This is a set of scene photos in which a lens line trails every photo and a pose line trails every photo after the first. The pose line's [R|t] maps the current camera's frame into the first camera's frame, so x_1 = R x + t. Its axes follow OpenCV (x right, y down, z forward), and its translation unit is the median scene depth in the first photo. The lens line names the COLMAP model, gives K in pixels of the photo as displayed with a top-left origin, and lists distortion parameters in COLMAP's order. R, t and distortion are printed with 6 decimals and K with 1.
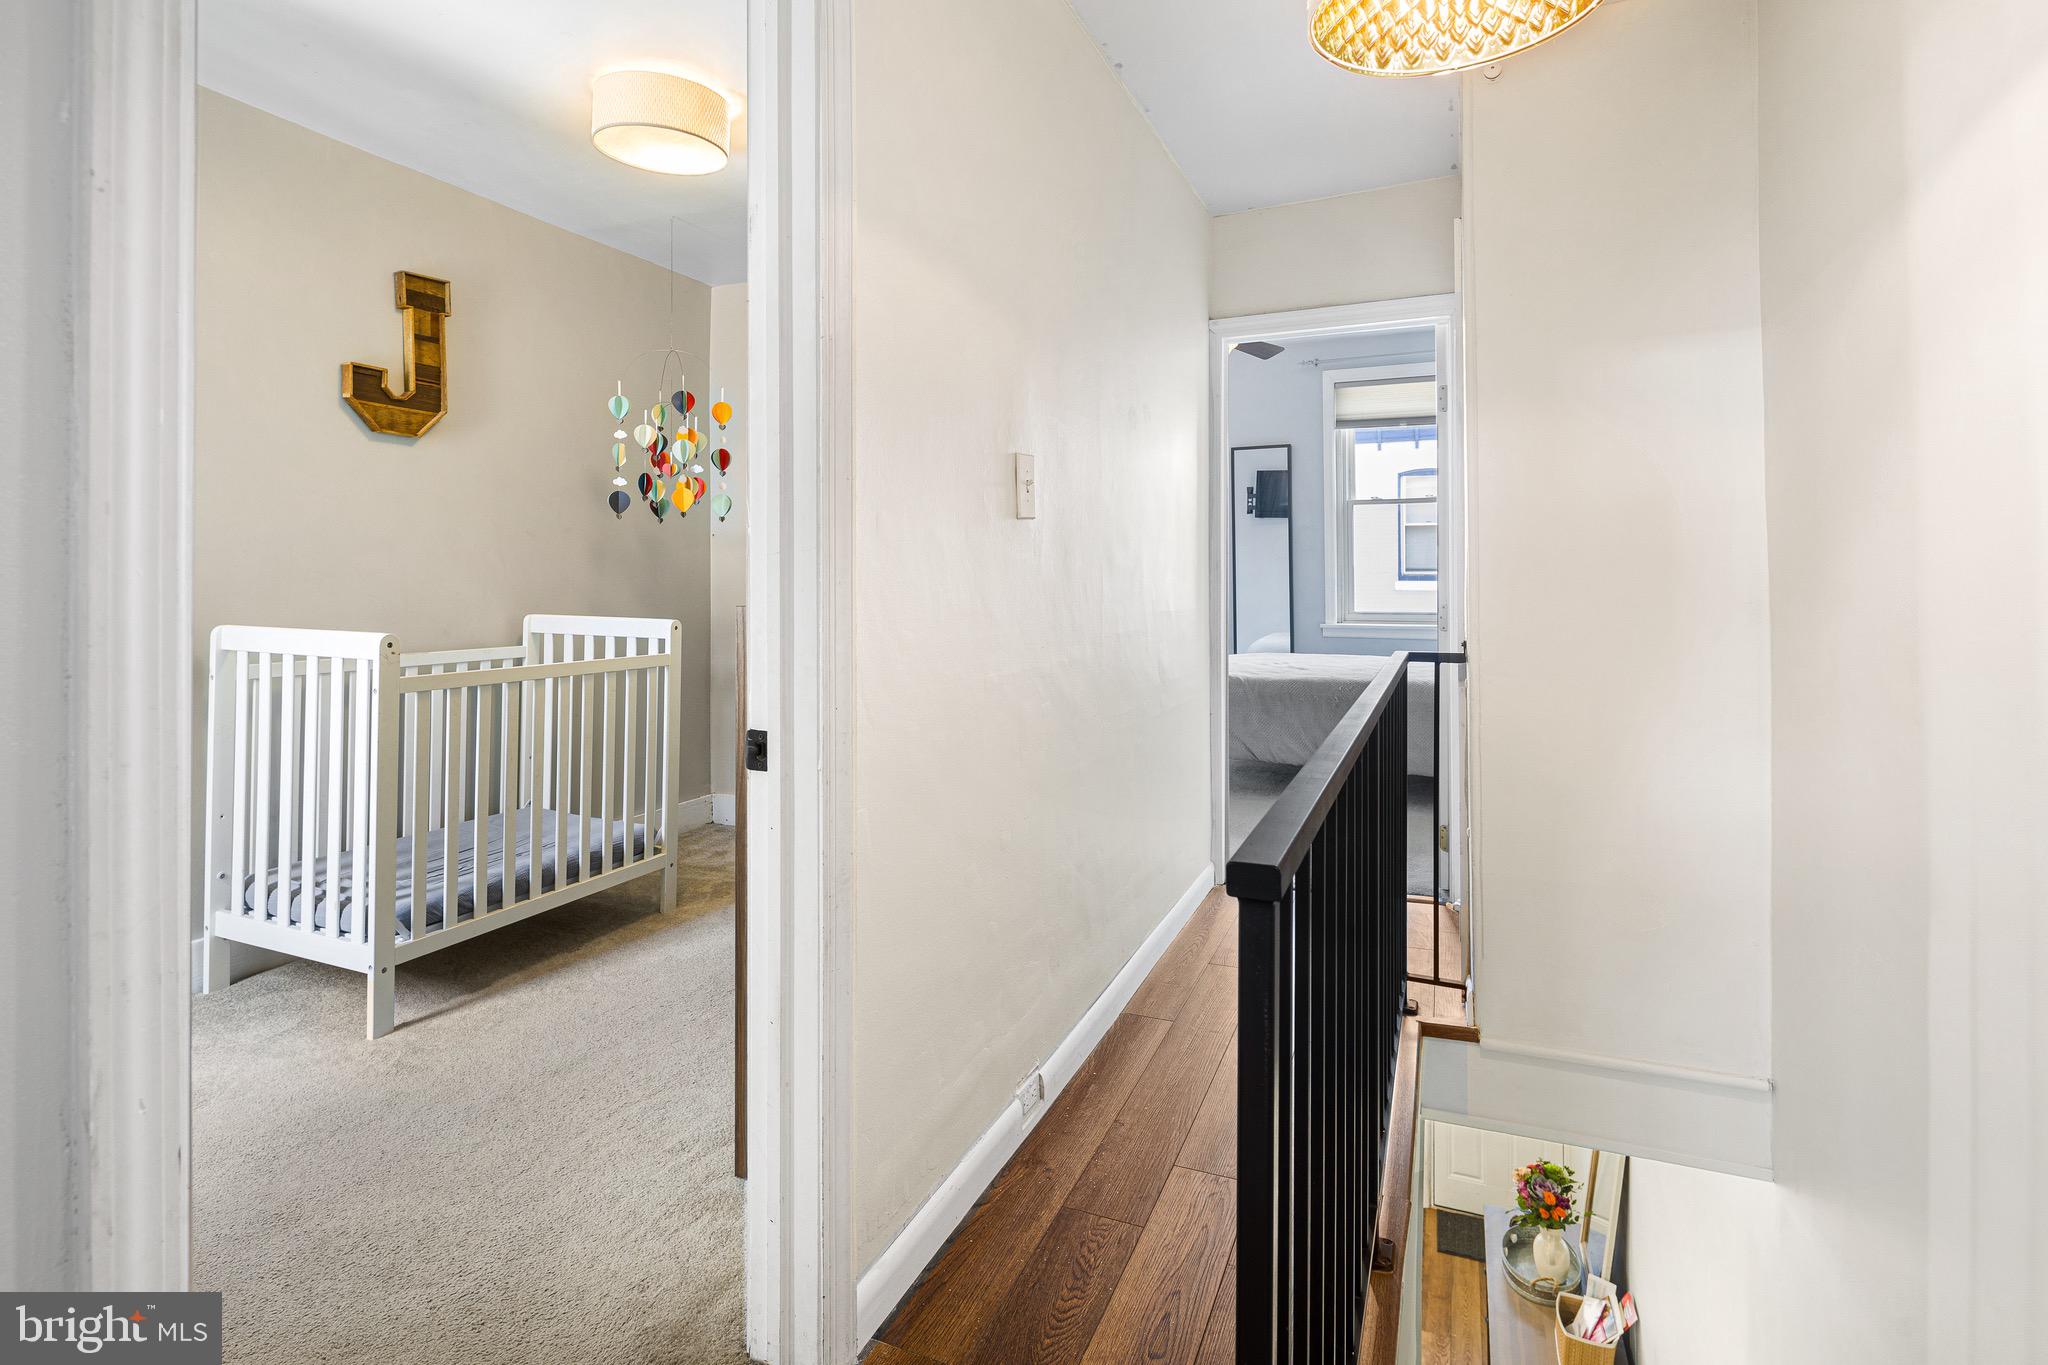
lens RADIAL K [[1009.4, 0, 1021.7], [0, 1009.4, 568.6], [0, 0, 1]] dist [-0.001709, -0.002257]
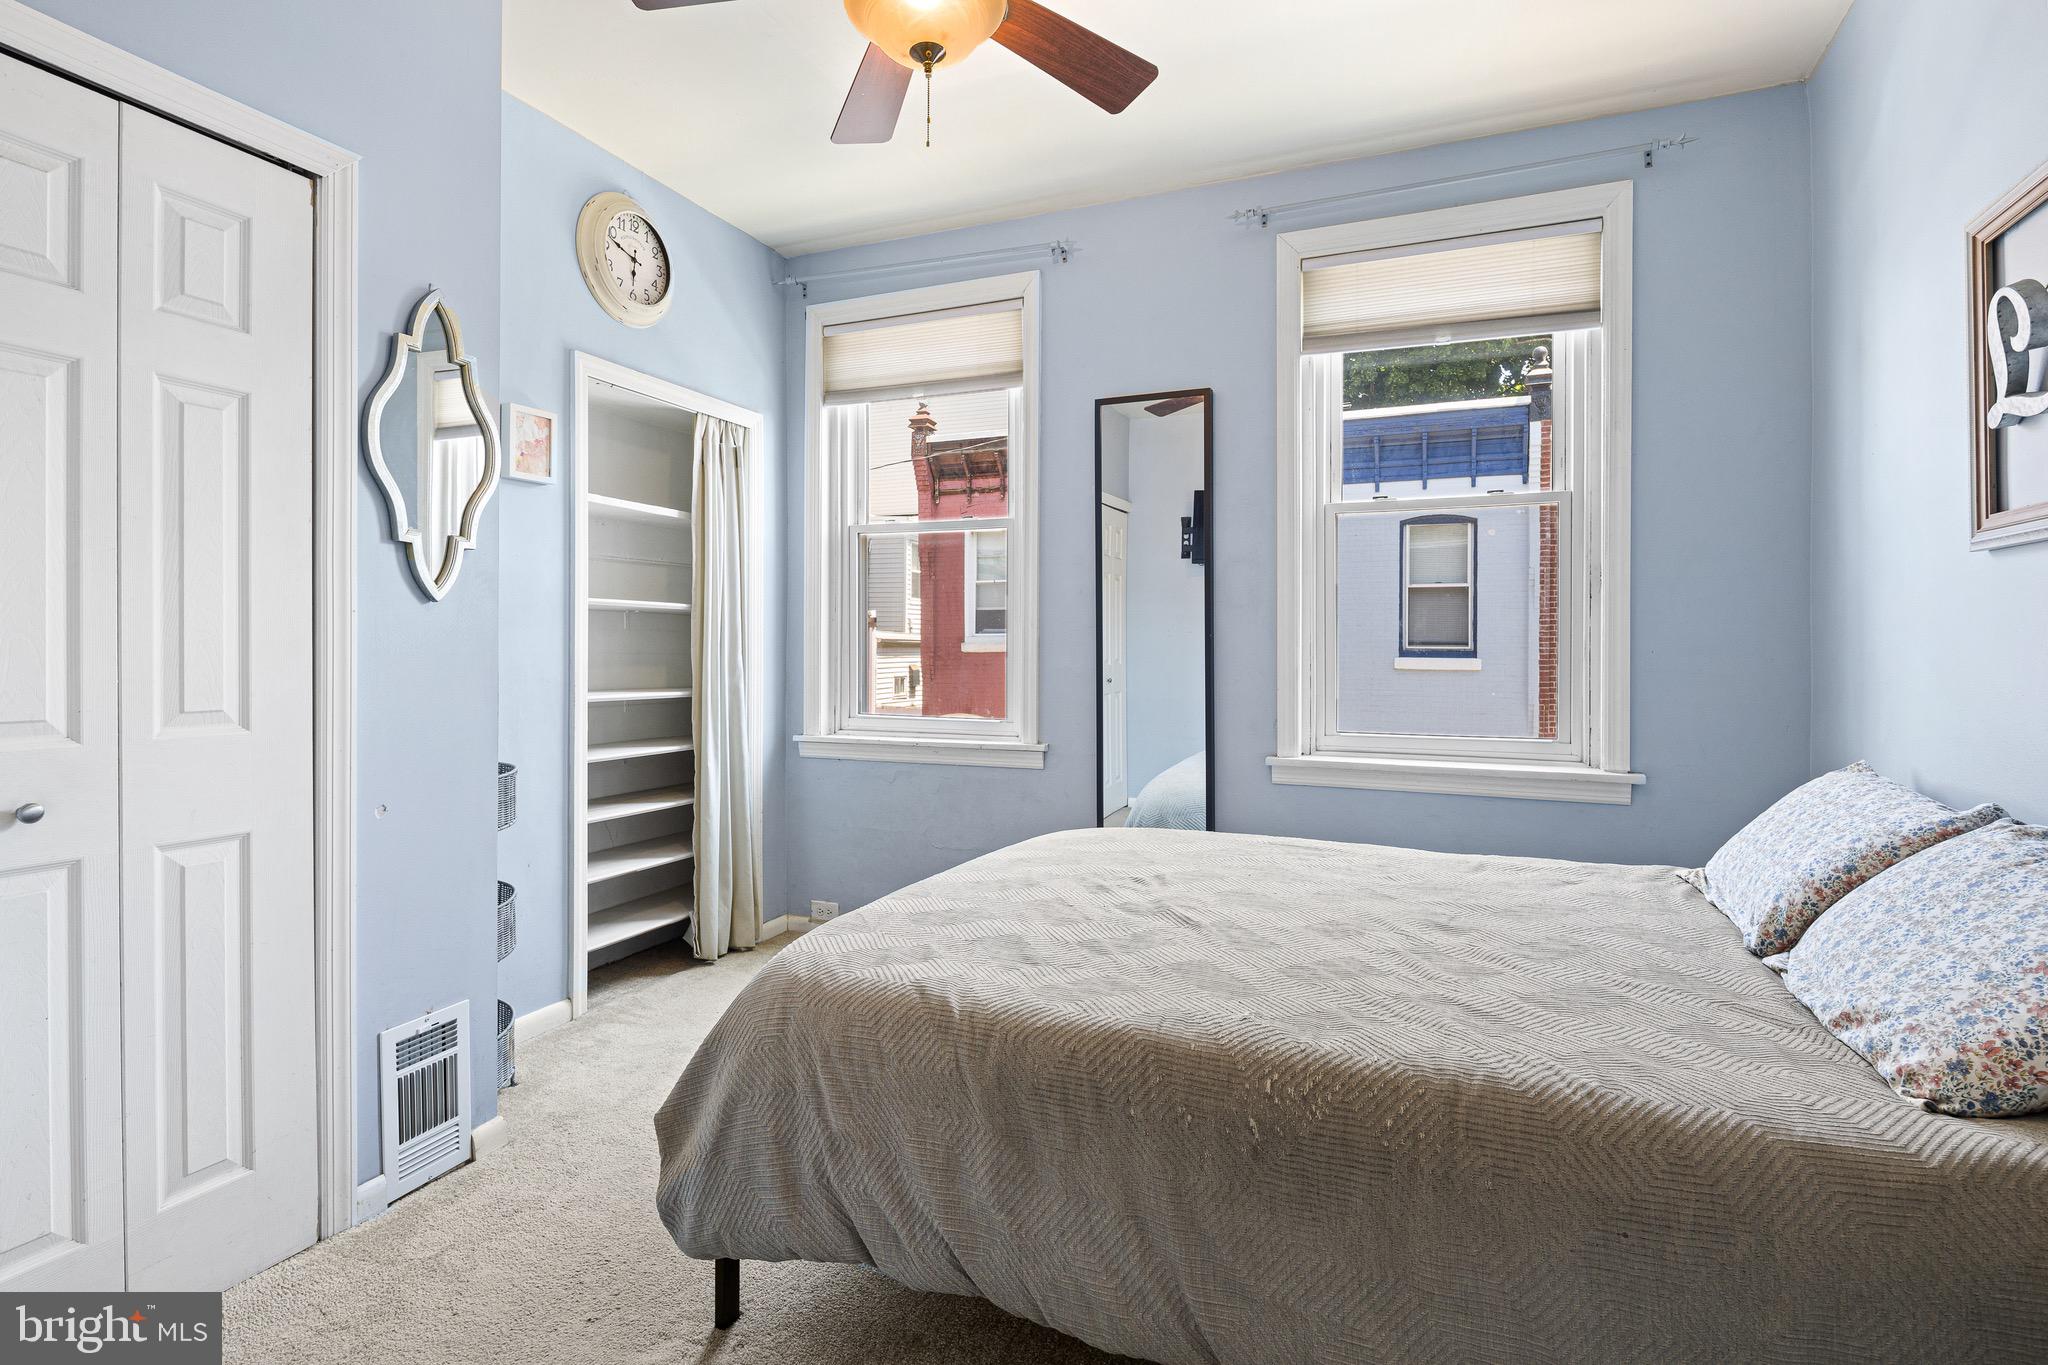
lens RADIAL K [[1000.3, 0, 1028.4], [0, 1000.3, 647.9], [0, 0, 1]] dist [-0.000769, -0.000363]
pose [[0.999937, 0.004258, 0.010362, 0.152493], [-0.004341, 0.999959, 0.007947, -0.000324], [-0.010328, -0.007992, 0.999915, 0.452454]]
